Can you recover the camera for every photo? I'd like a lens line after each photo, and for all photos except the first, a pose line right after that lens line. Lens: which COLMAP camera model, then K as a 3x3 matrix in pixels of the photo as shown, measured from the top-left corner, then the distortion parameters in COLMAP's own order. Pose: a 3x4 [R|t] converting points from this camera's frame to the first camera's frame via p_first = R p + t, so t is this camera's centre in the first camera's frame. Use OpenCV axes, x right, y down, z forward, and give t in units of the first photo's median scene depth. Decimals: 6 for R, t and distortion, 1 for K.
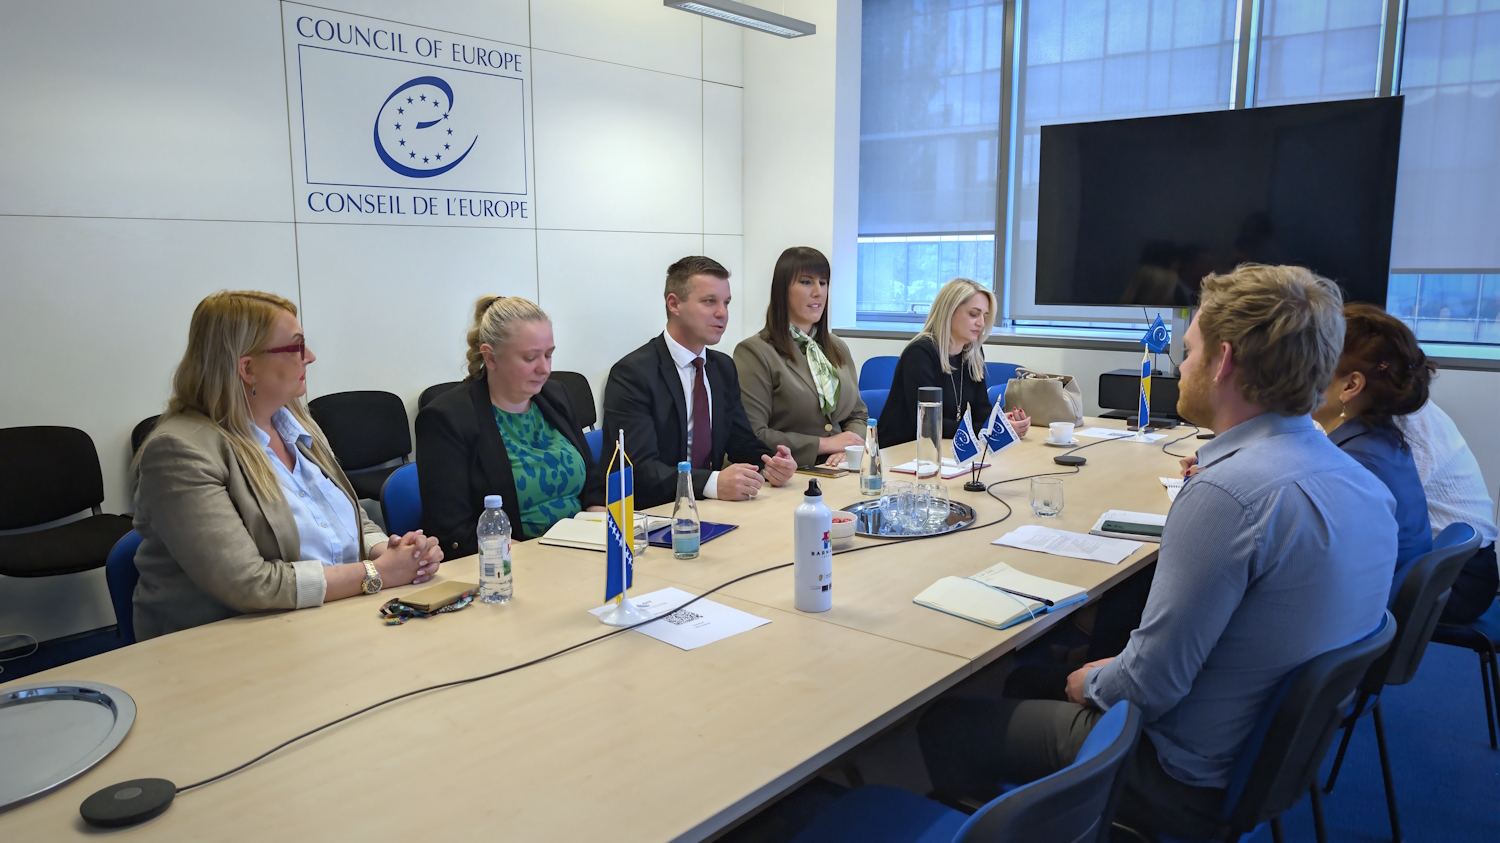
lens RADIAL K [[1073.3, 0, 748.5], [0, 1073.3, 400.3], [0, 0, 1]] dist [-0.025828, -0.002510]
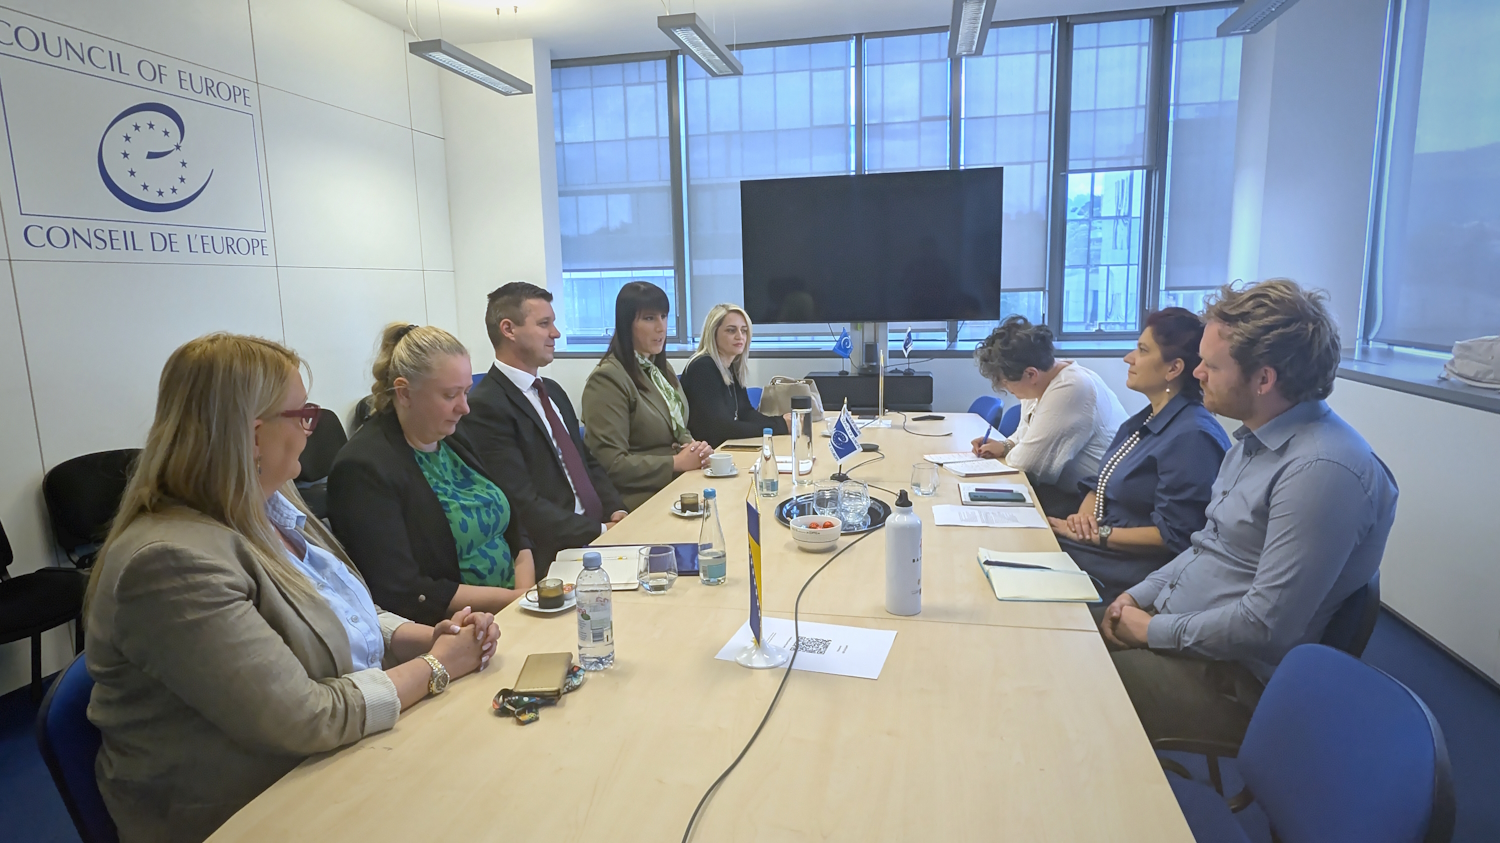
lens RADIAL K [[823.5, 0, 750.0], [0, 823.5, 421.5], [0, 0, 1]] dist [-0.027205, 0.001375]
pose [[0.892617, -0.086337, 0.442471, -0.176217], [0.075183, 0.996254, 0.042724, -0.017750], [-0.444502, -0.004870, 0.895765, 0.139010]]
